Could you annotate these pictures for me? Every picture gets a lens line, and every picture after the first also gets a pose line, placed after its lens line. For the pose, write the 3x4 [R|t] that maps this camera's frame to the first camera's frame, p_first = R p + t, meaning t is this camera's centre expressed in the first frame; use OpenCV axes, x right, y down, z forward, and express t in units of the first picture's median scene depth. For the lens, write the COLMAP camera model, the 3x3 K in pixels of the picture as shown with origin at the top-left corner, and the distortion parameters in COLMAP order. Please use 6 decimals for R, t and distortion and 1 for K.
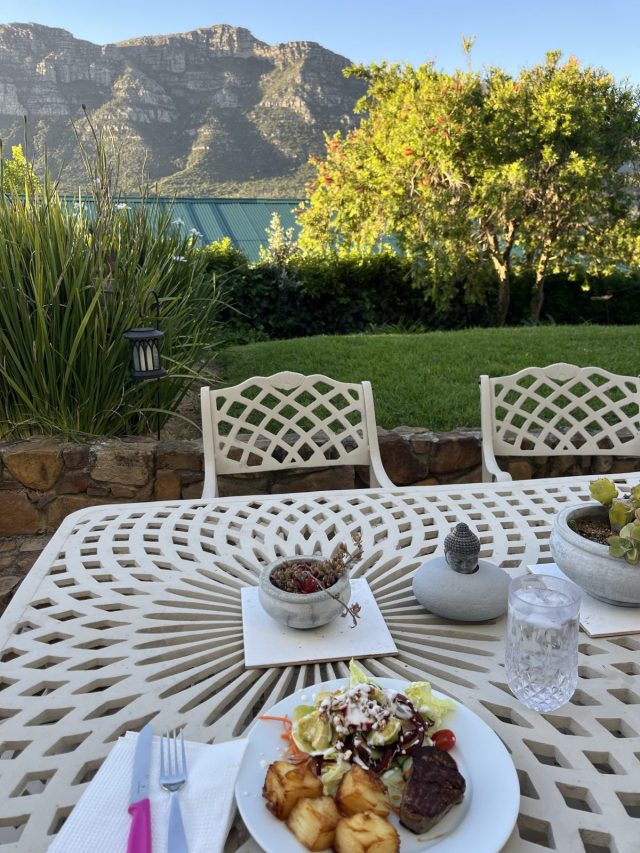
lens RADIAL K [[677.5, 0, 316.5], [0, 677.5, 428.6], [0, 0, 1]] dist [0.009016, -0.001444]
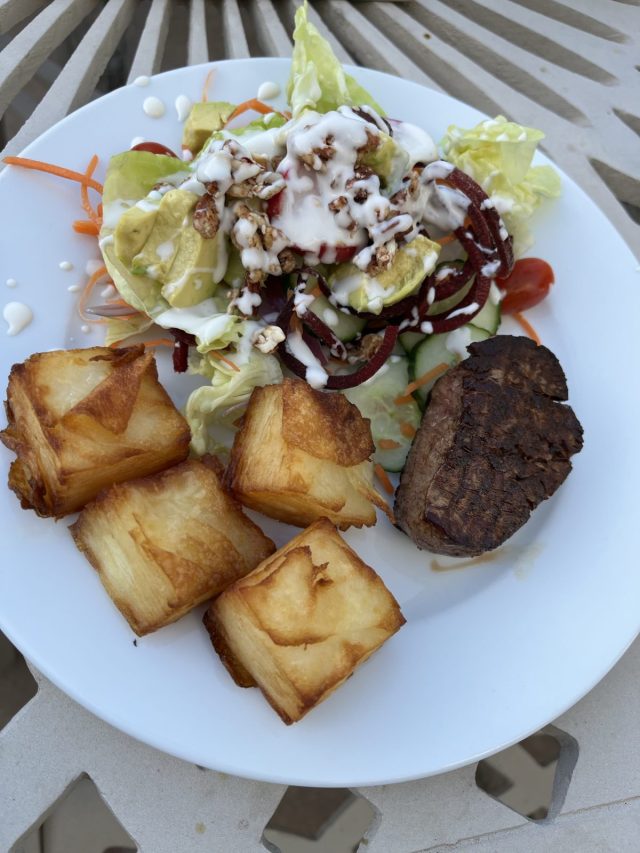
lens RADIAL K [[677.5, 0, 316.5], [0, 677.5, 428.6], [0, 0, 1]] dist [0.009016, -0.001444]
pose [[0.983190, 0.045651, 0.176786, 0.011018], [-0.168441, 0.600440, 0.781729, 0.238224], [-0.070462, -0.798366, 0.598036, 0.742739]]
